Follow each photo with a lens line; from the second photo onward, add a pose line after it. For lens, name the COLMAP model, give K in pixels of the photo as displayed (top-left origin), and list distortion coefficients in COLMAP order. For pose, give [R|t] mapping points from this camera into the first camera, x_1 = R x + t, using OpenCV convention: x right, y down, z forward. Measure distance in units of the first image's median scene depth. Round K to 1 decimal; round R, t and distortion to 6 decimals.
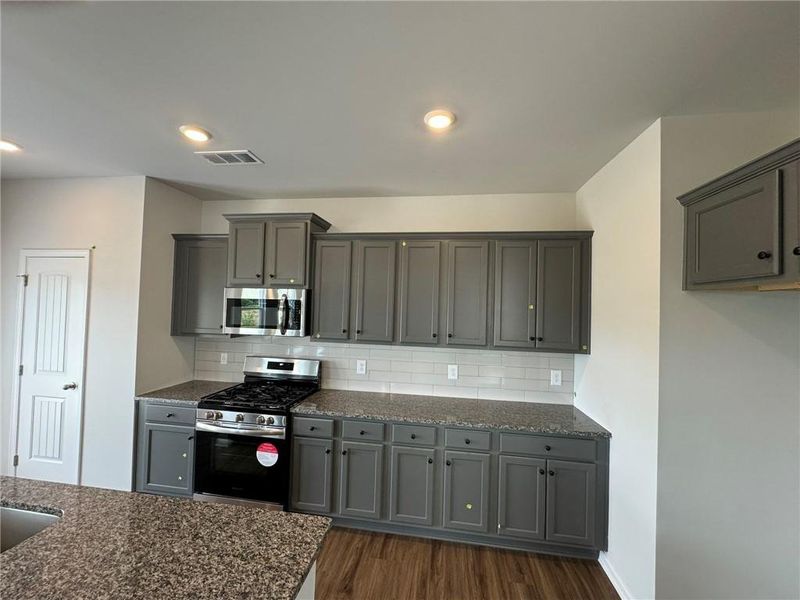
lens RADIAL K [[320.7, 0, 400.0], [0, 320.7, 300.0], [0, 0, 1]] dist [-0.001466, -0.000339]
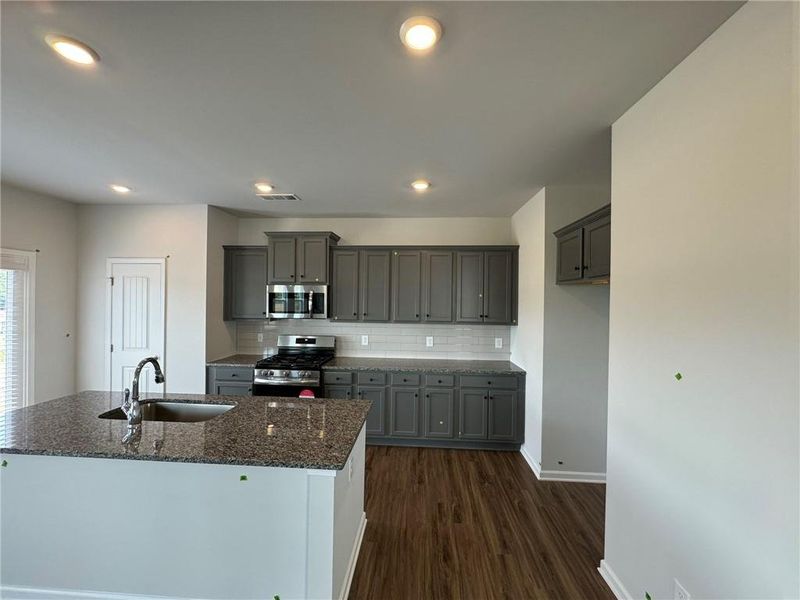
lens RADIAL K [[320.7, 0, 400.0], [0, 320.7, 300.0], [0, 0, 1]] dist [-0.001466, -0.000339]
pose [[0.996885, -0.015970, 0.077230, -0.082521], [0.013930, 0.999542, 0.026881, -0.002357], [-0.077624, -0.025722, 0.996651, -0.451276]]
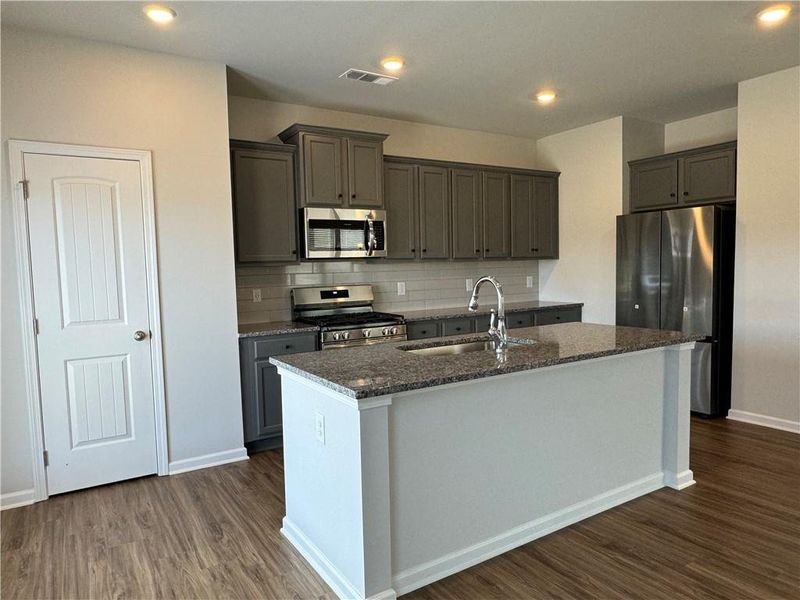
lens RADIAL K [[534.3, 0, 400.0], [0, 534.3, 300.0], [0, 0, 1]] dist [-0.002262, -0.000198]
pose [[0.757680, -0.088561, 0.646590, -1.392292], [0.031180, 0.994531, 0.099681, 0.082239], [-0.651881, -0.055366, 0.756297, -0.339443]]
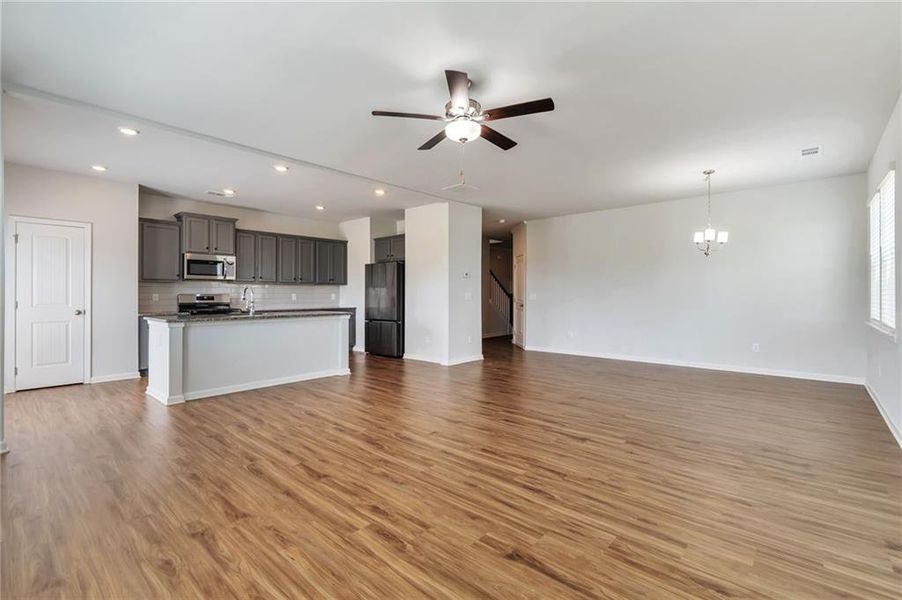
lens RADIAL K [[406.3, 0, 455.6], [0, 406.3, 292.4], [0, 0, 1]] dist [0.002270, -0.000168]
pose [[0.545238, -0.022516, 0.837979, -1.697976], [-0.004002, 0.999558, 0.029461, 0.113024], [-0.838272, -0.019417, 0.544907, -1.575533]]
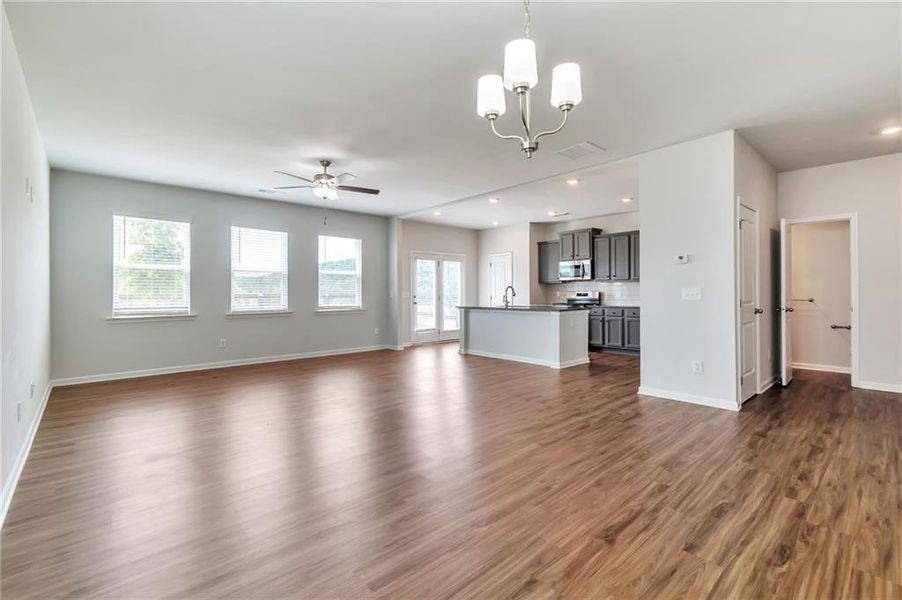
lens RADIAL K [[401.6, 0, 453.6], [0, 401.6, 289.9], [0, 0, 1]] dist [0.000898, 0.000238]
pose [[0.776324, -0.035807, -0.629316, 0.805559], [0.034505, 0.999302, -0.014293, 0.202355], [0.629388, -0.010618, 0.777018, -2.020743]]
